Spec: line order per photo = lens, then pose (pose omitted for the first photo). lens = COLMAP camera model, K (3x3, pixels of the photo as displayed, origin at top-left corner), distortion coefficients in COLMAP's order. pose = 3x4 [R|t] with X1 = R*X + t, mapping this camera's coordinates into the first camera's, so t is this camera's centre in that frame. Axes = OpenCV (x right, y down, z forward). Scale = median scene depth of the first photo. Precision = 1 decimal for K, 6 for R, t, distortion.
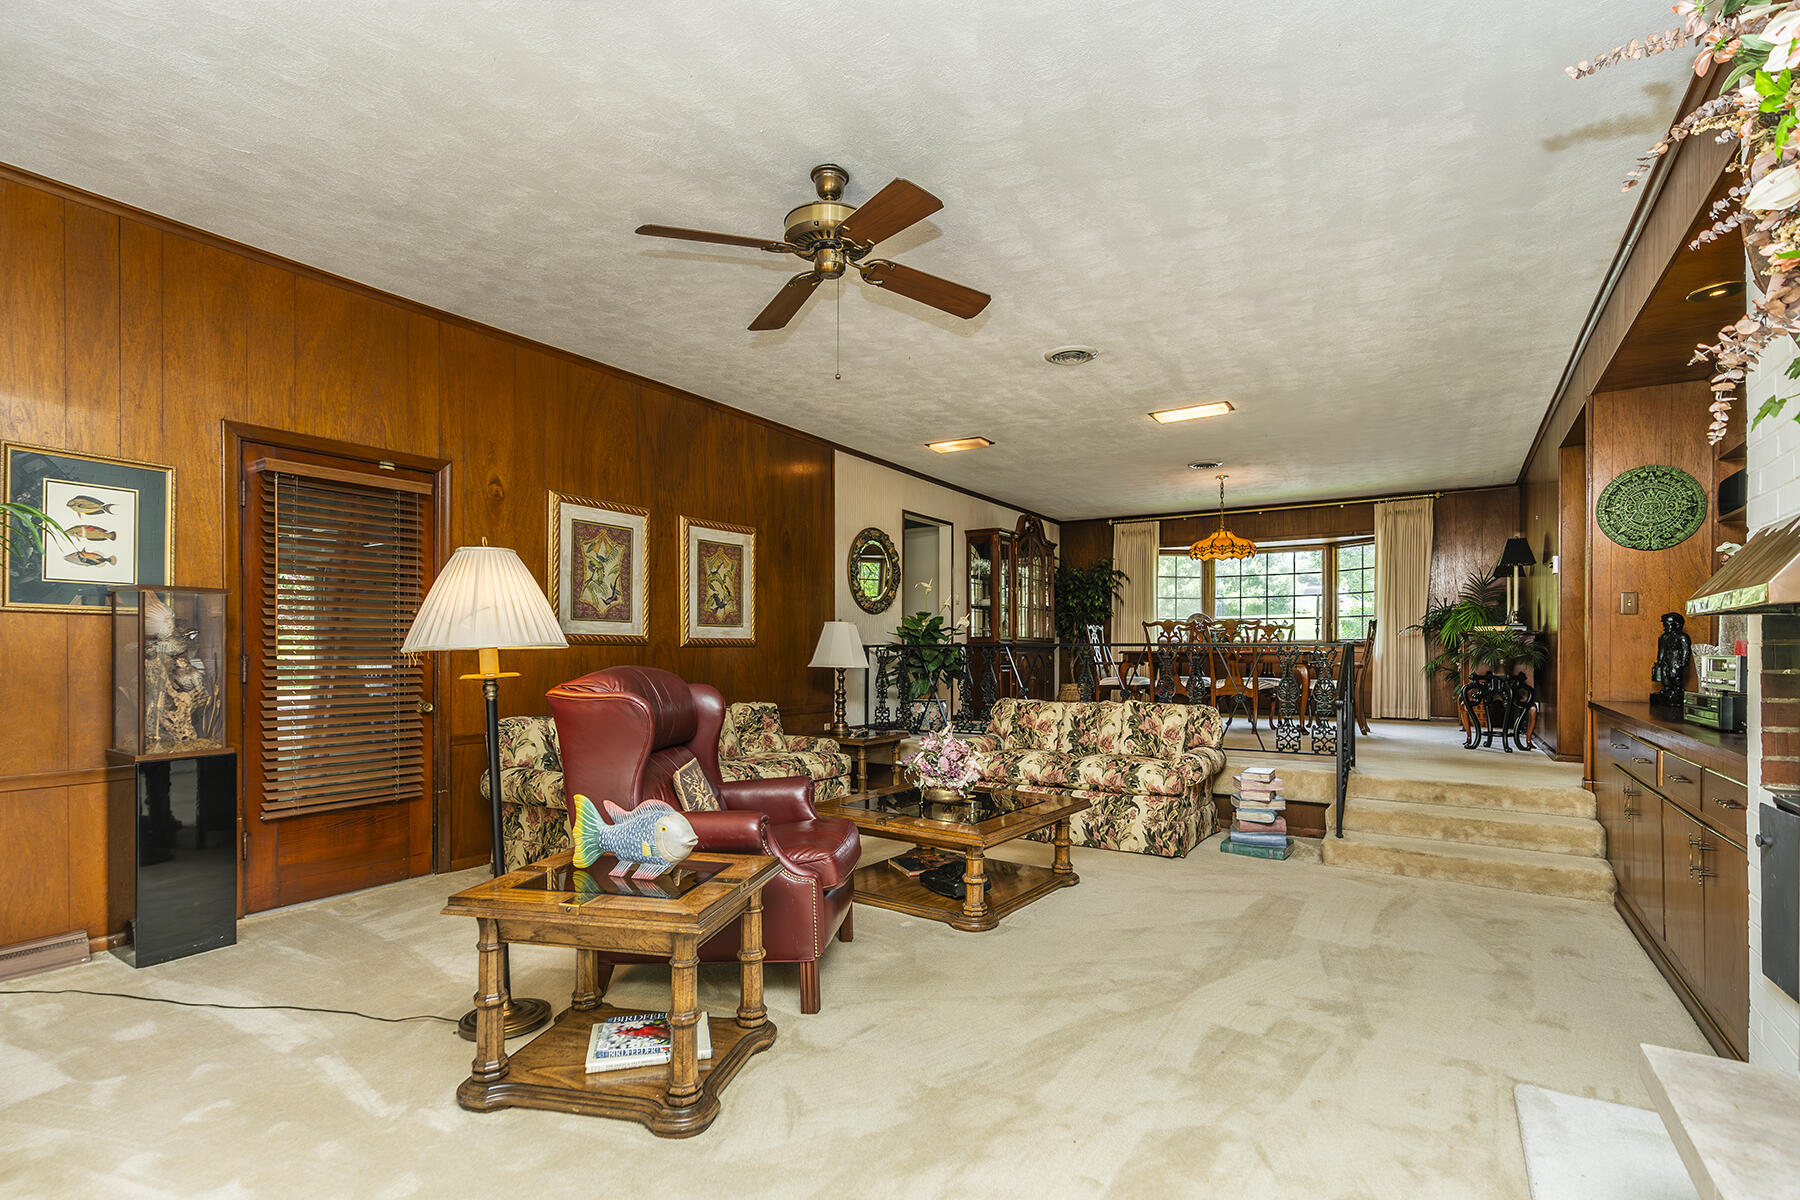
lens RADIAL K [[826.4, 0, 888.0], [0, 826.4, 647.3], [0, 0, 1]] dist [-0.003606, 0.000259]
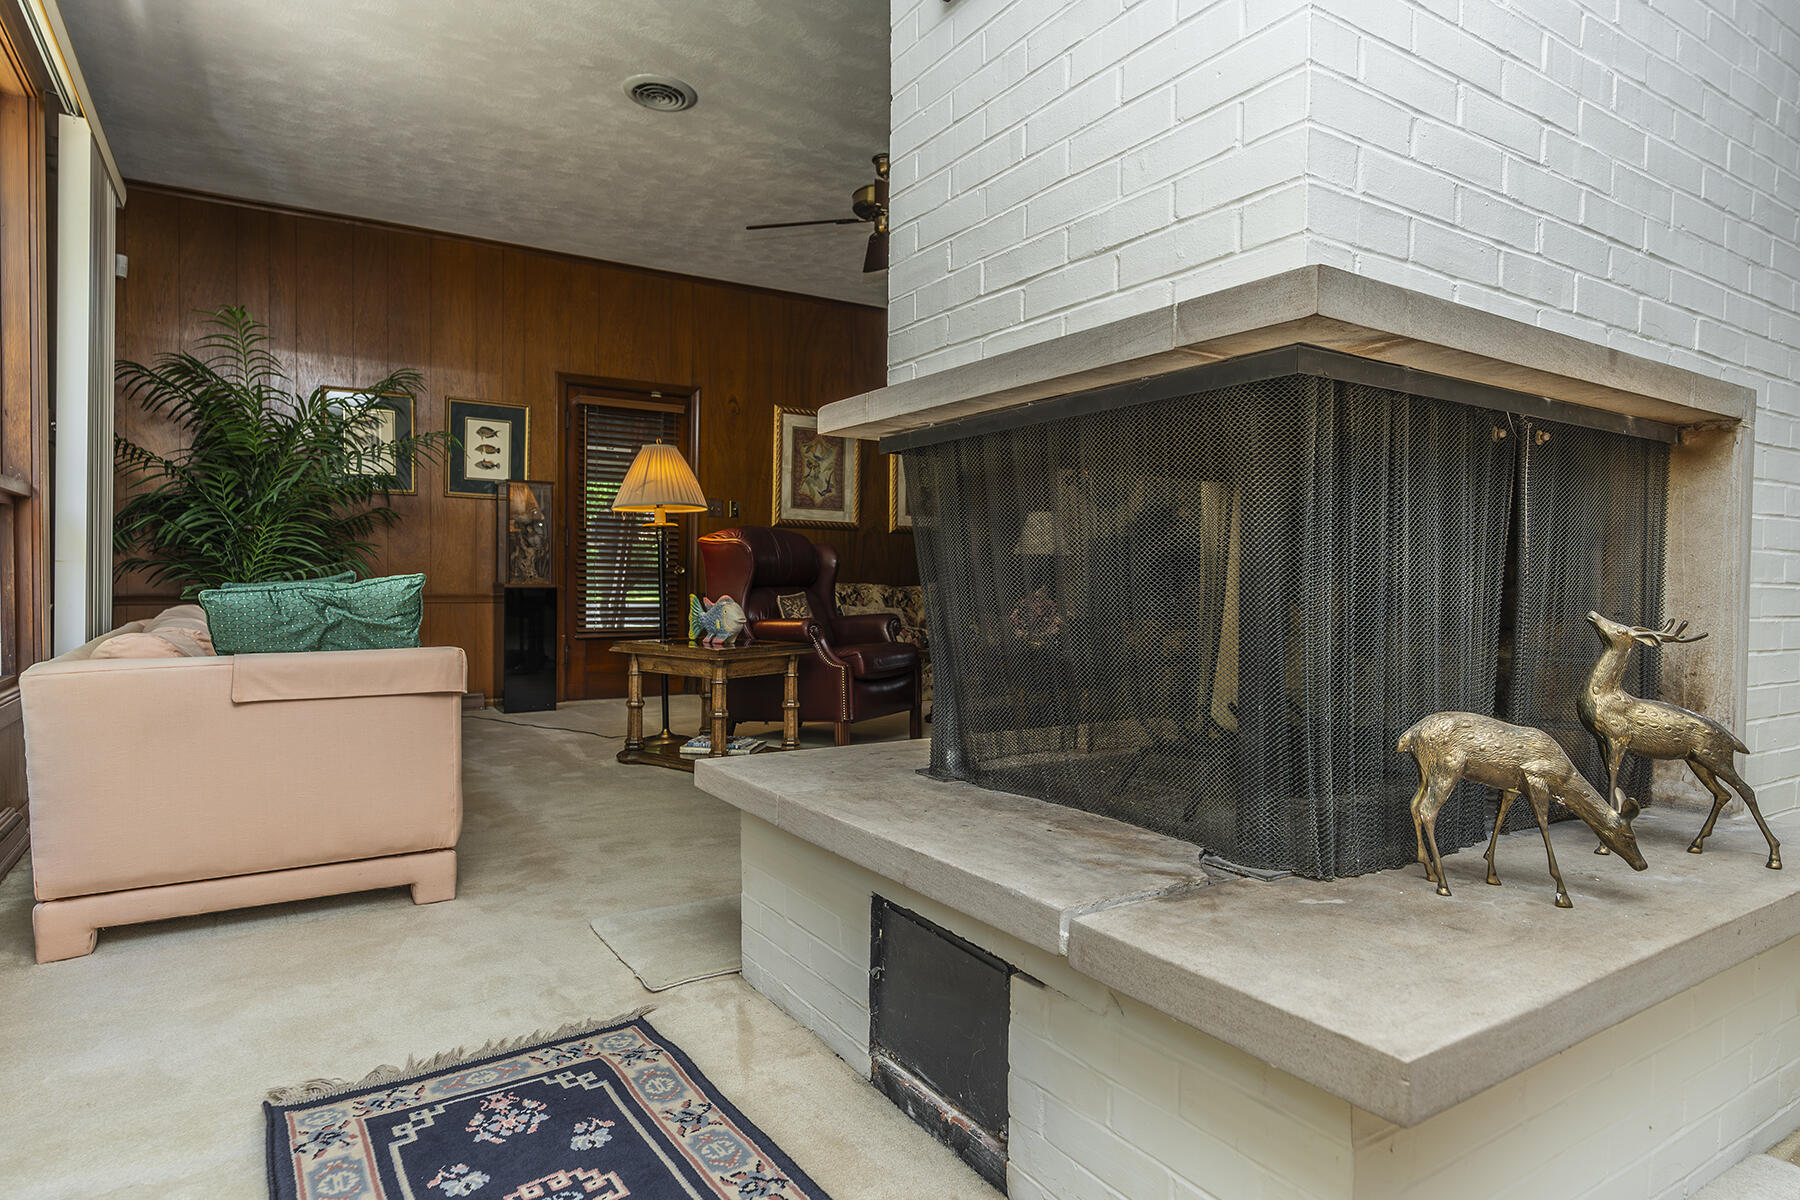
lens RADIAL K [[1005.9, 0, 900.4], [0, 1005.9, 593.6], [0, 0, 1]] dist [-0.013892, -0.000882]
pose [[0.905287, 0.017304, -0.424447, 0.614760], [-0.012052, 0.999814, 0.015057, 0.106190], [0.424629, -0.008516, 0.905328, -0.449533]]
